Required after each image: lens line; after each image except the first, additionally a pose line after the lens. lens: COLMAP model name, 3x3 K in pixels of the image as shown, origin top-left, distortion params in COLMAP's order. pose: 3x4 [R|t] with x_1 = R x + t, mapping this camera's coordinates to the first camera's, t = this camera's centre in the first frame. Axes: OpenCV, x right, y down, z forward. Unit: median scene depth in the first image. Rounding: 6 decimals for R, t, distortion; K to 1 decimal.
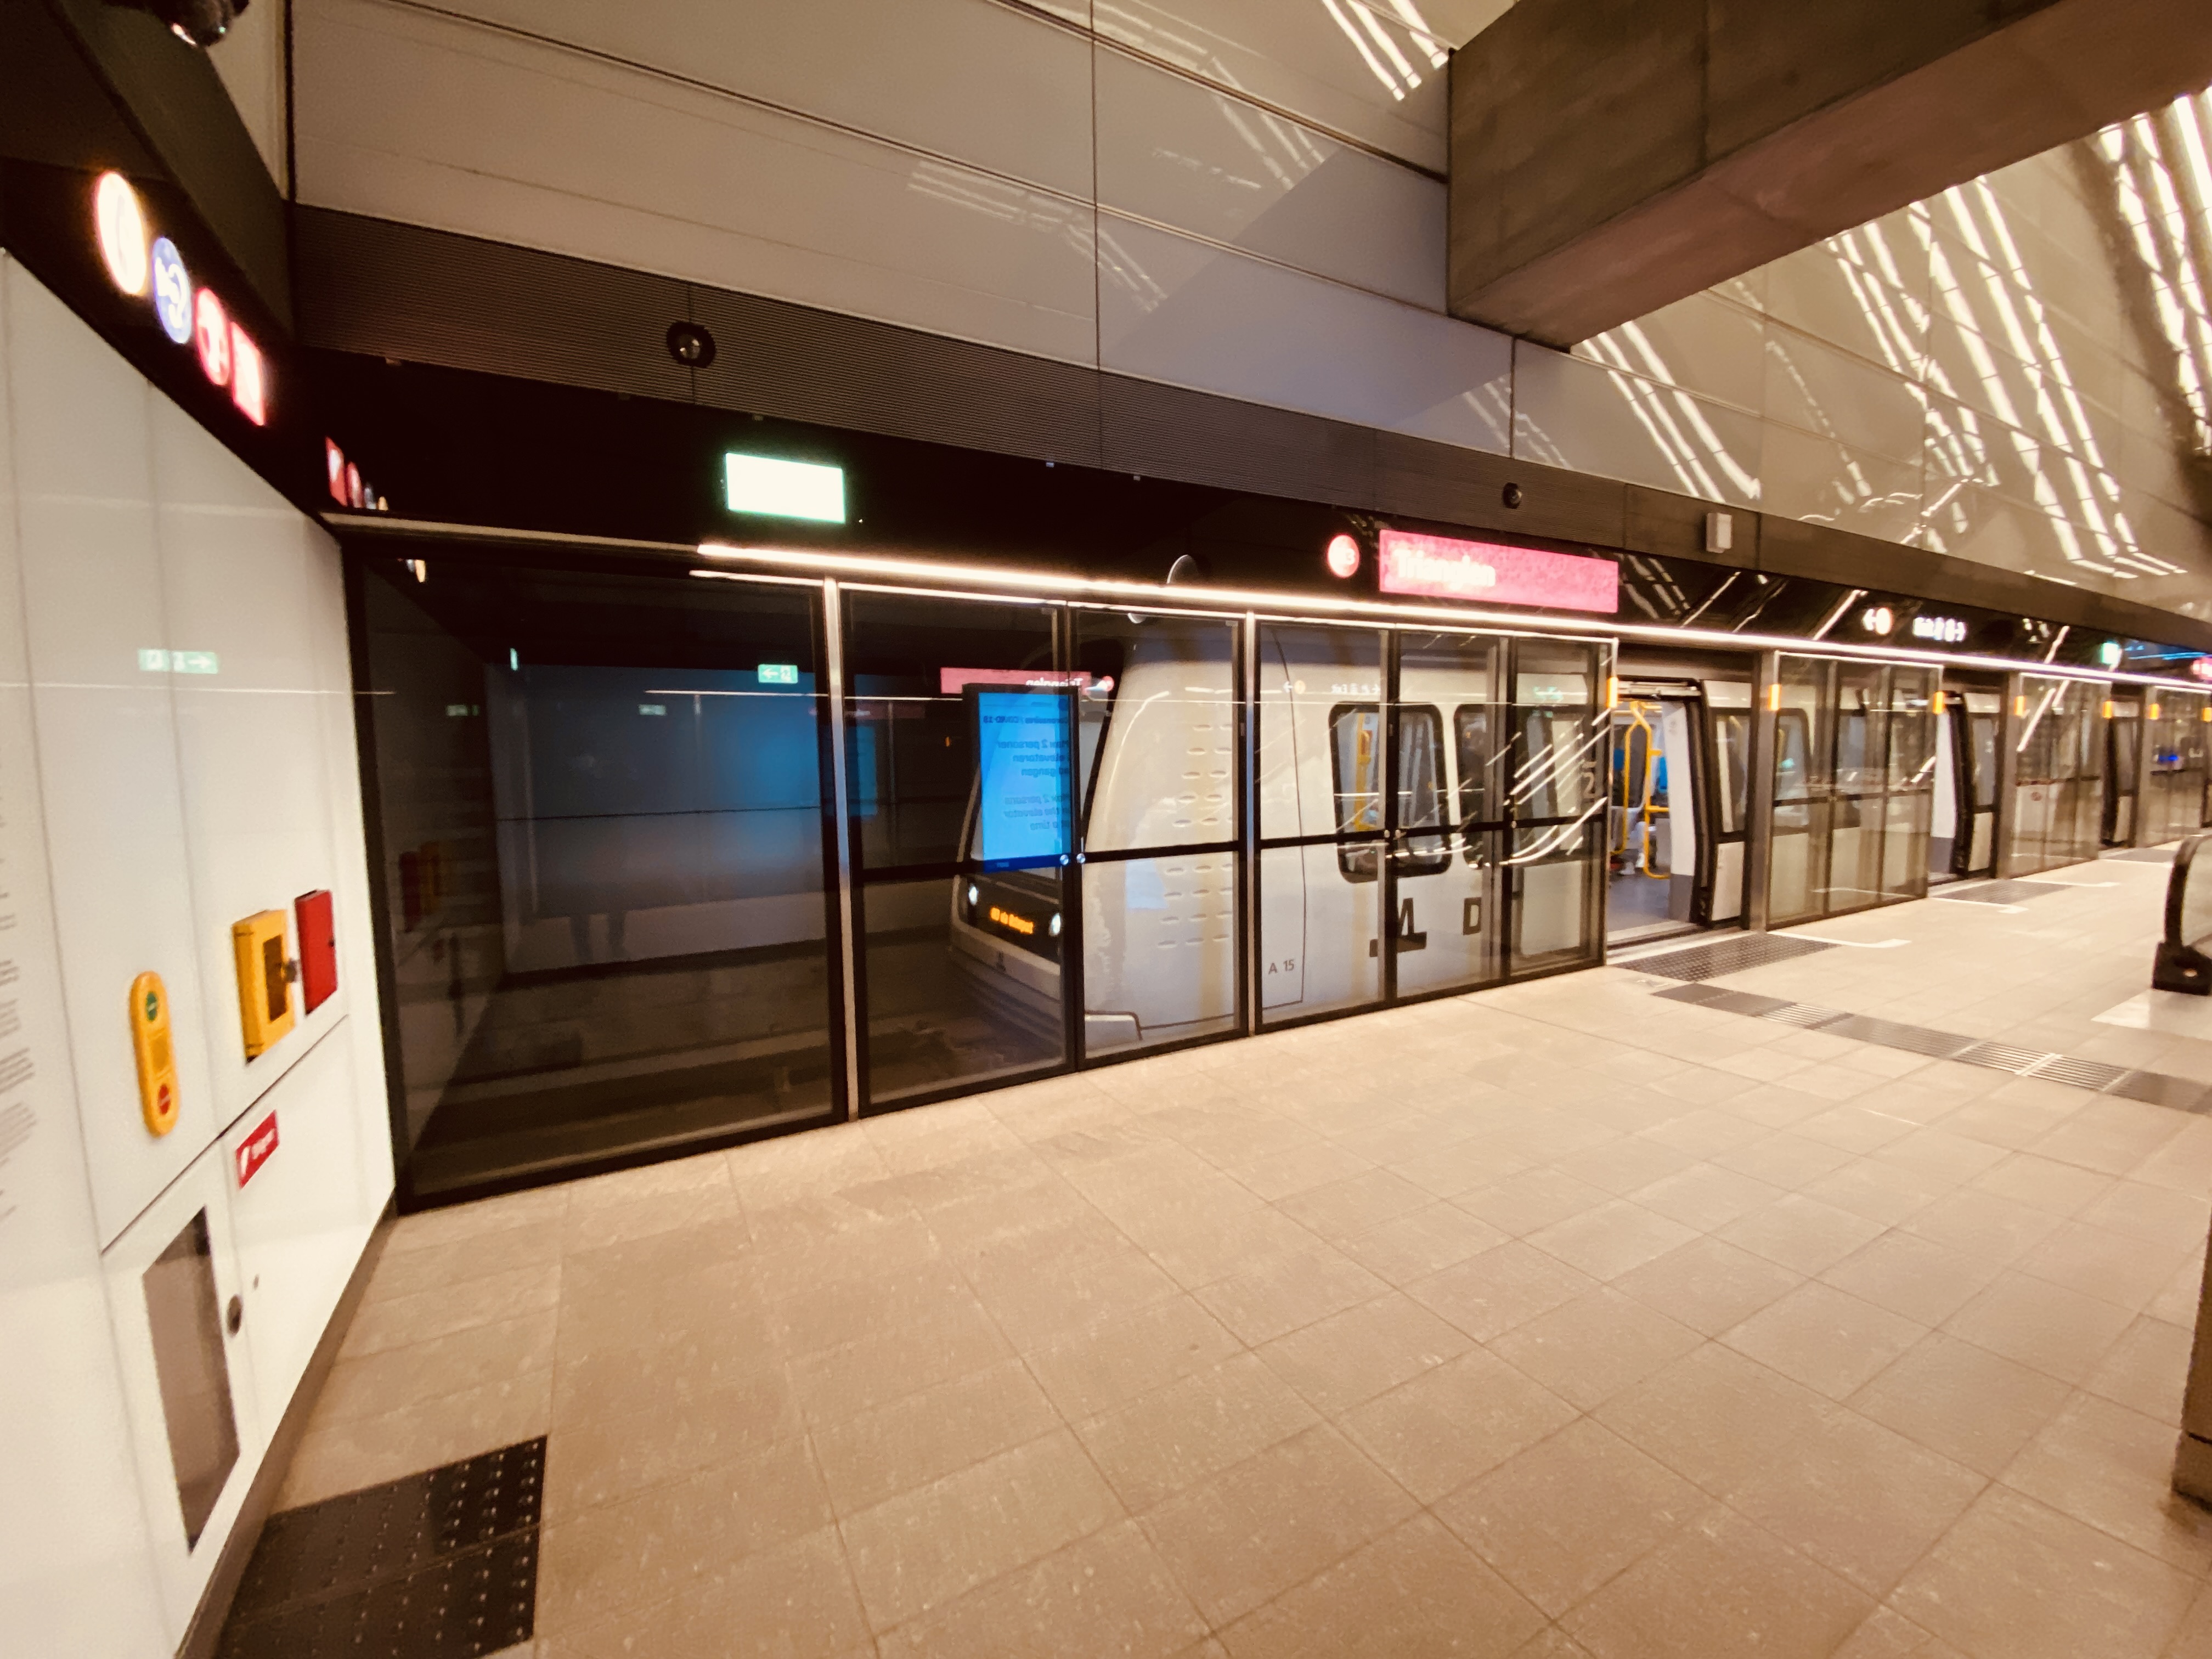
lens RADIAL K [[894.0, 0, 1106.0], [0, 894.0, 829.5], [0, 0, 1]] dist [0.039516, -0.031715]
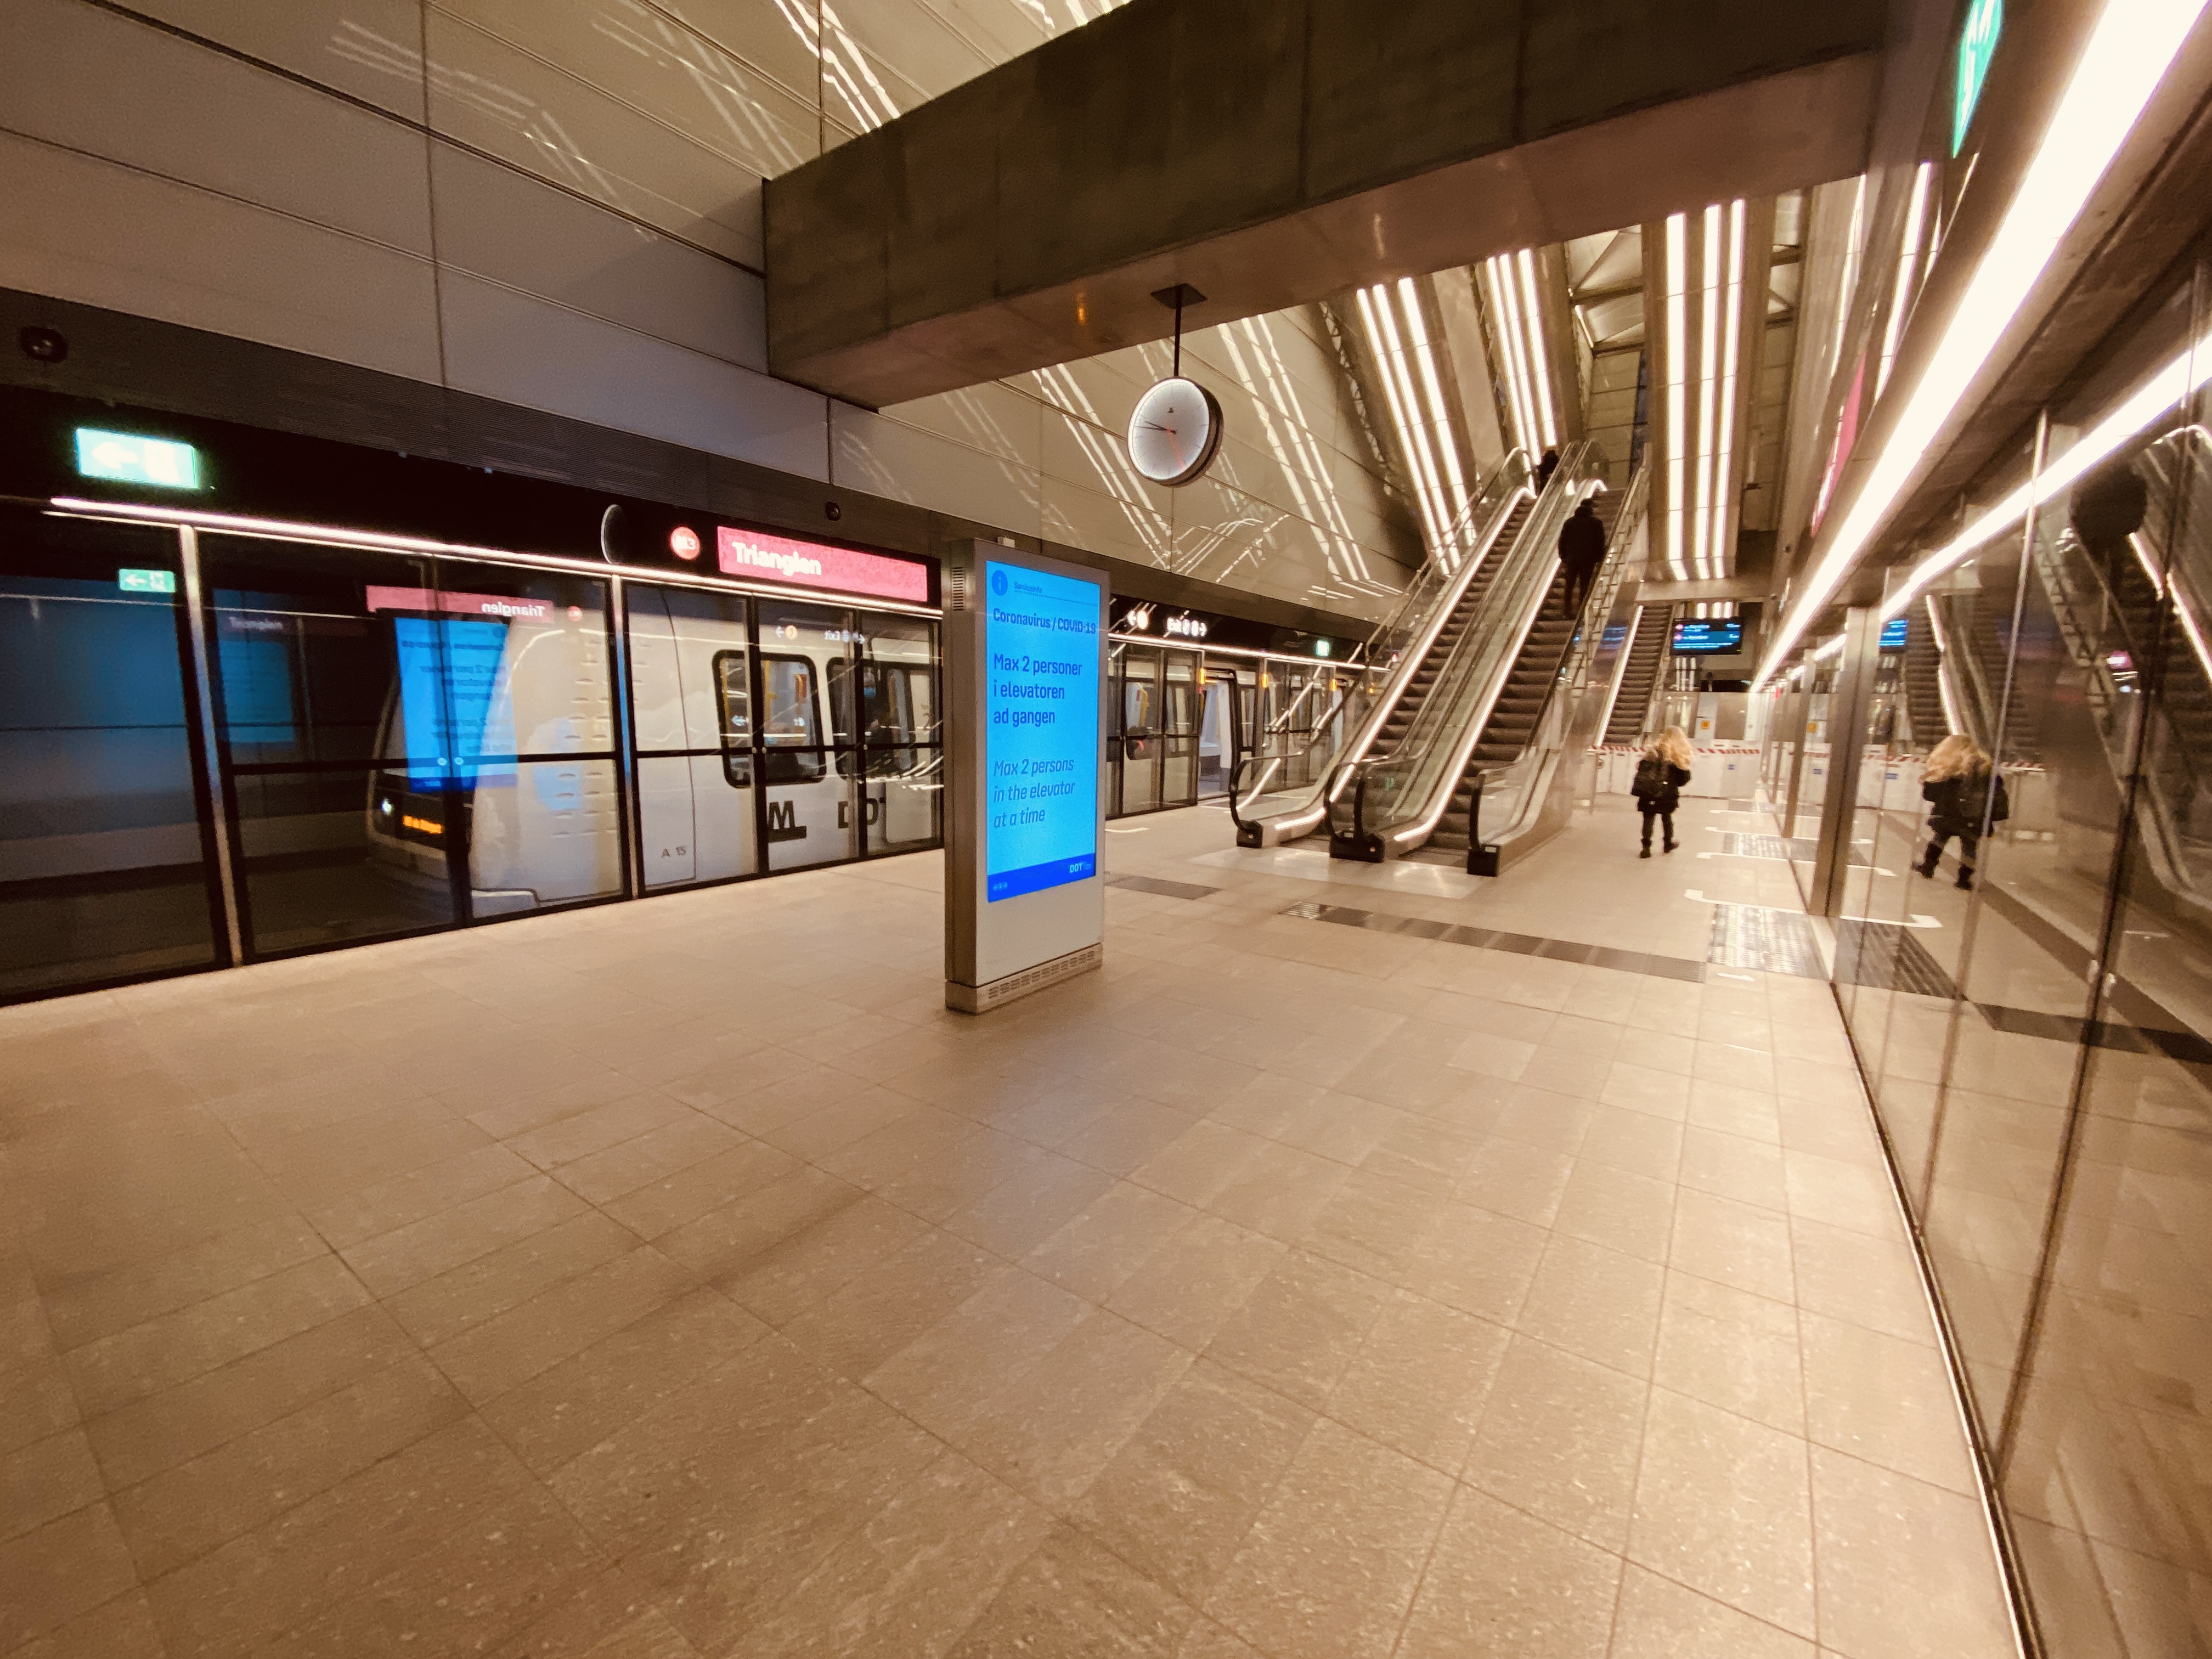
lens RADIAL K [[898.3, 0, 1110.5], [0, 898.3, 840.9], [0, 0, 1]] dist [0.019659, -0.016979]
pose [[0.884576, -0.028094, 0.465550, 0.156543], [-0.009476, 0.996895, 0.078164, 0.030704], [-0.466301, -0.073554, 0.881563, -0.481854]]
